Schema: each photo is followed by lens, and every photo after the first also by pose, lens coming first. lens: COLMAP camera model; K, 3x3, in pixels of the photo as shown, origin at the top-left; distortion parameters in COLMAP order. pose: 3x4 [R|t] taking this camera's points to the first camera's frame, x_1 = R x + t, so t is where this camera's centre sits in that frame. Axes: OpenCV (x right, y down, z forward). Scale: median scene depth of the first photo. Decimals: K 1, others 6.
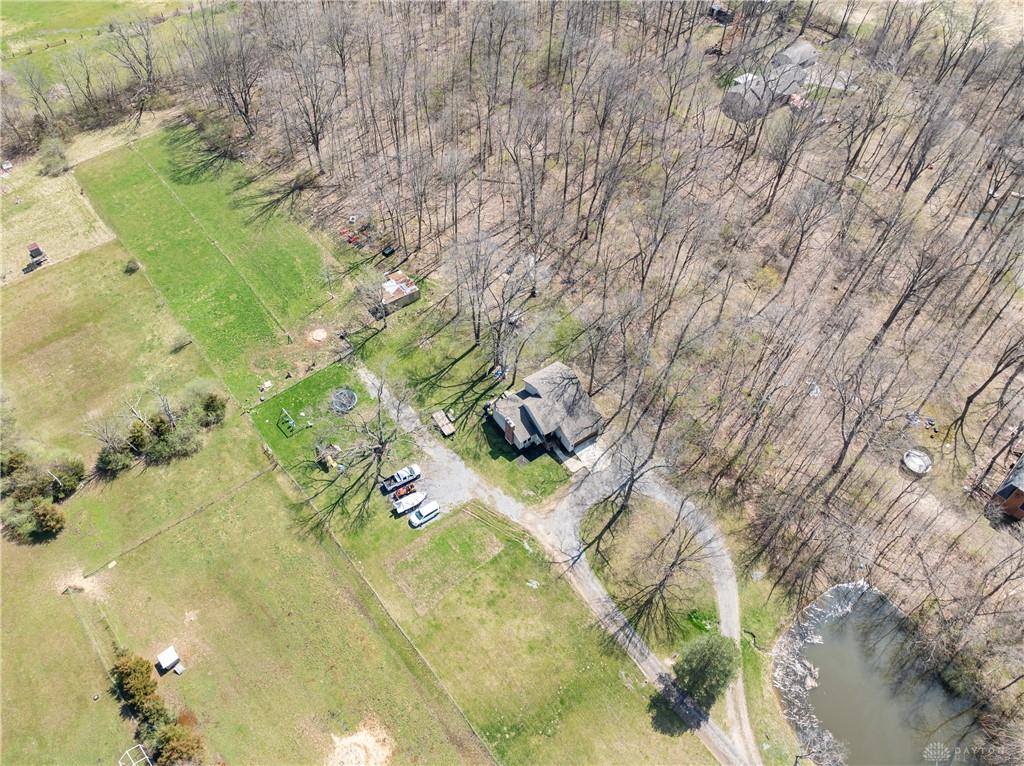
lens RADIAL K [[724.1, 0, 489.9], [0, 724.1, 389.0], [0, 0, 1]] dist [-0.031384, 0.016614]
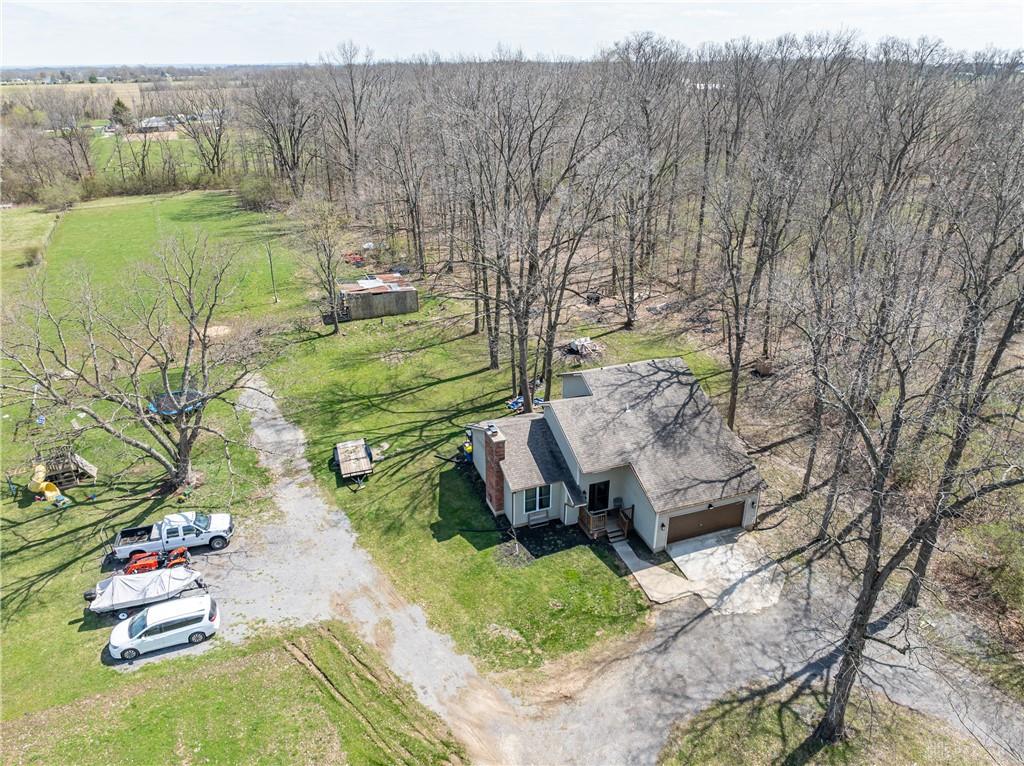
lens RADIAL K [[724.1, 0, 521.6], [0, 724.1, 376.0], [0, 0, 1]] dist [-0.031384, 0.016614]
pose [[0.976159, 0.089905, -0.197564, 0.109174], [-0.172889, 0.872368, -0.457256, 0.182210], [0.131239, 0.480511, 0.867113, 0.655678]]
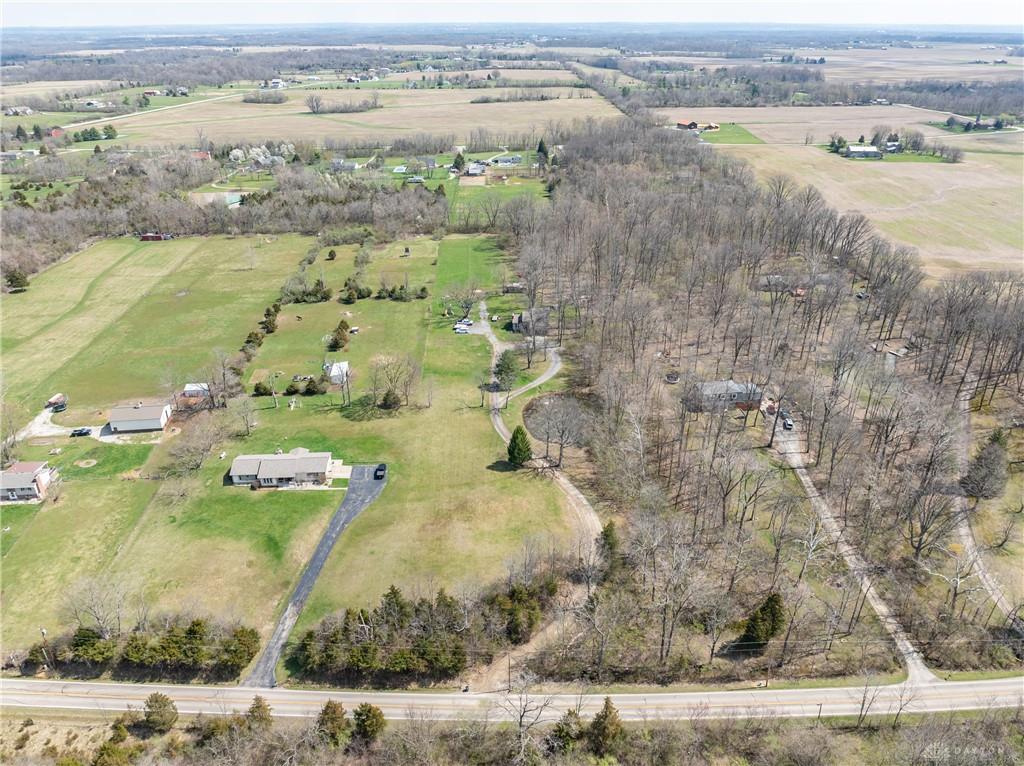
lens RADIAL K [[724.1, 0, 503.8], [0, 724.1, 393.2], [0, 0, 1]] dist [-0.031384, 0.016614]
pose [[0.803648, 0.275378, -0.527557, 1.277963], [-0.469720, 0.837835, -0.278203, 0.901498], [0.365394, 0.471381, 0.802675, -0.747177]]
